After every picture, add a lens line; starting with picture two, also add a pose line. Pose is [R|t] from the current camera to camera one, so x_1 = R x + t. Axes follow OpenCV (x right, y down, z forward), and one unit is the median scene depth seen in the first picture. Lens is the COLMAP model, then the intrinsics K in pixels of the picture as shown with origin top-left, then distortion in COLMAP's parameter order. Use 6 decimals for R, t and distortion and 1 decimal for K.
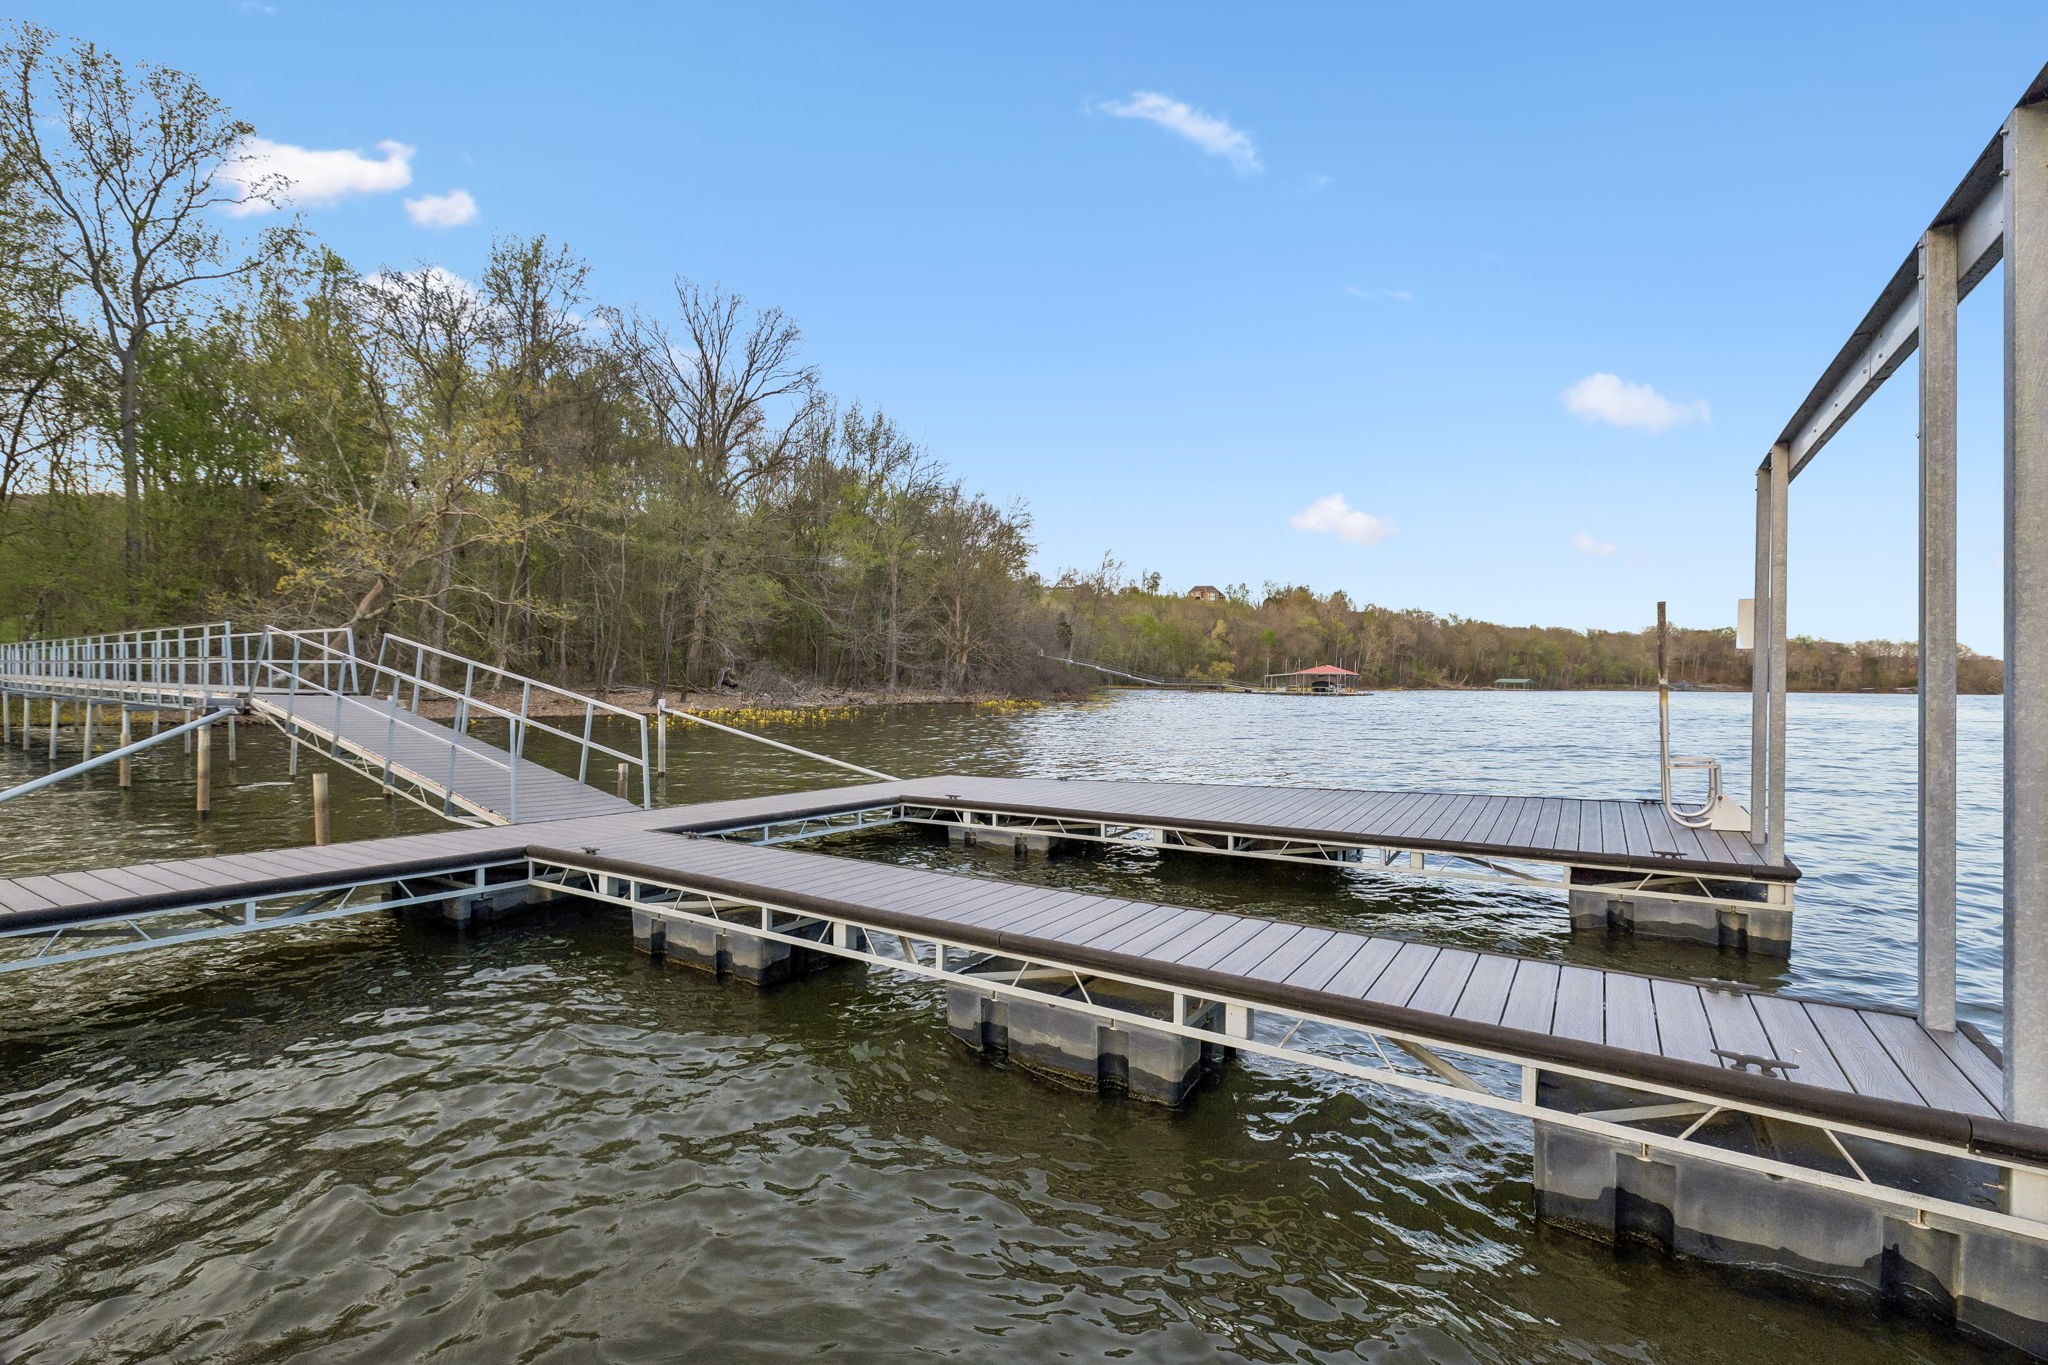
lens RADIAL K [[893.3, 0, 1020.6], [0, 893.3, 690.6], [0, 0, 1]] dist [-0.000236, -0.000093]
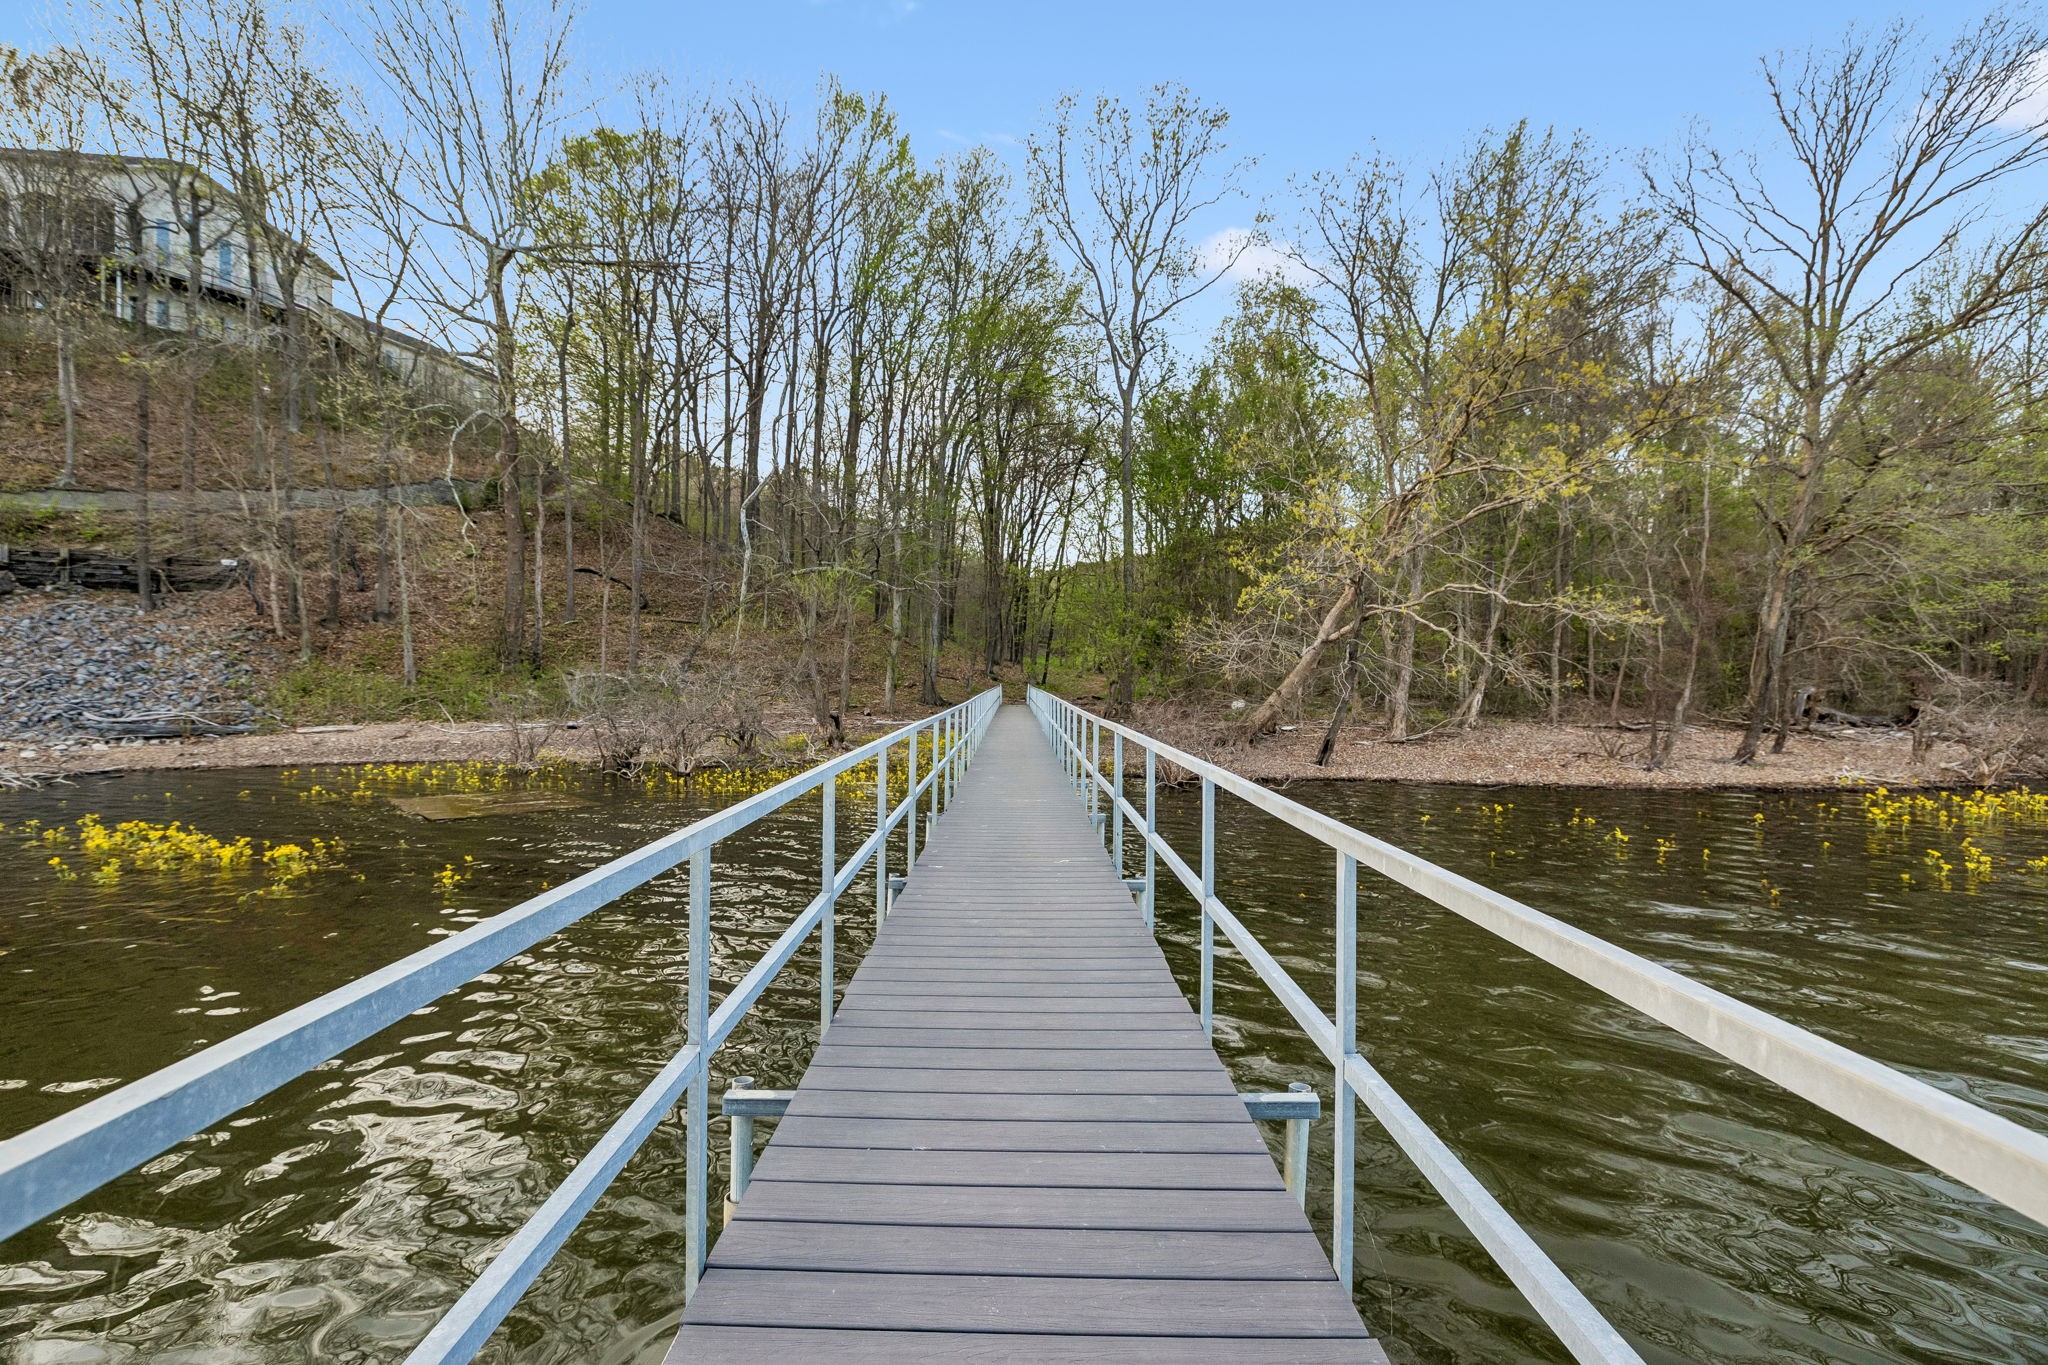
lens RADIAL K [[893.3, 0, 1020.6], [0, 893.3, 690.6], [0, 0, 1]] dist [-0.000236, -0.000093]
pose [[0.589840, 0.001430, -0.807519, -0.213267], [-0.009298, 0.999944, -0.005021, -0.023939], [0.807467, 0.010469, 0.589820, 0.261293]]
